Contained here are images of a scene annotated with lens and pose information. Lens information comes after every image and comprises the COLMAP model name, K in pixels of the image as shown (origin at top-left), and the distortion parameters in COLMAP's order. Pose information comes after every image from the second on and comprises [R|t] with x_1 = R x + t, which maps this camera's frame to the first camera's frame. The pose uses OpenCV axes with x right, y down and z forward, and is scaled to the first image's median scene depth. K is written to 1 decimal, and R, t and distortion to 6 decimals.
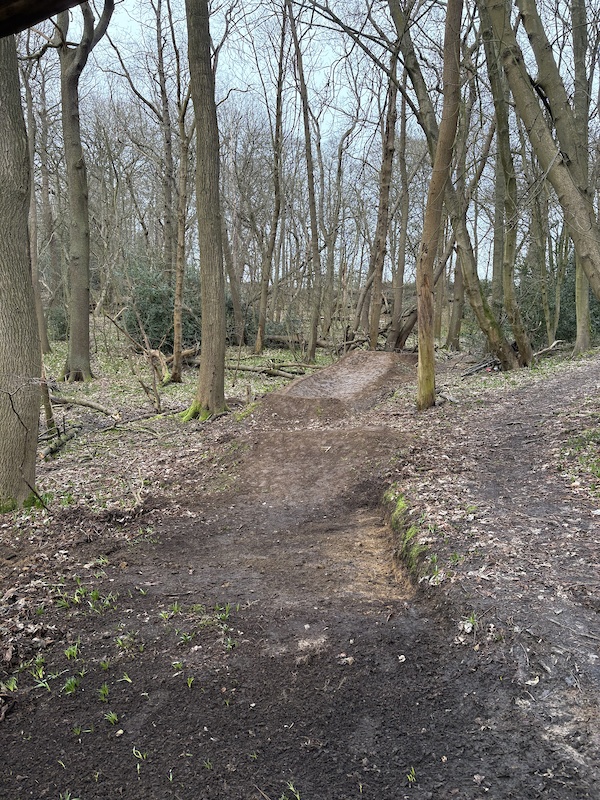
lens RADIAL K [[609.6, 0, 300.0], [0, 609.6, 400.0], [0, 0, 1]] dist [0.049498, -0.004115]
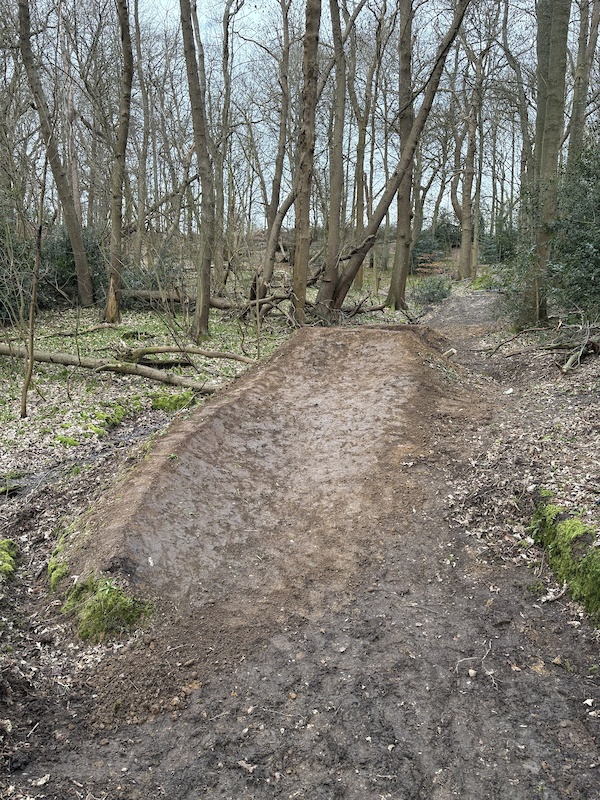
lens RADIAL K [[609.6, 0, 300.0], [0, 609.6, 400.0], [0, 0, 1]] dist [0.049498, -0.004115]
pose [[0.982612, -0.045477, 0.180016, 0.001940], [0.031583, 0.996350, 0.079307, -0.040171], [-0.182966, -0.072242, 0.980461, 0.359772]]
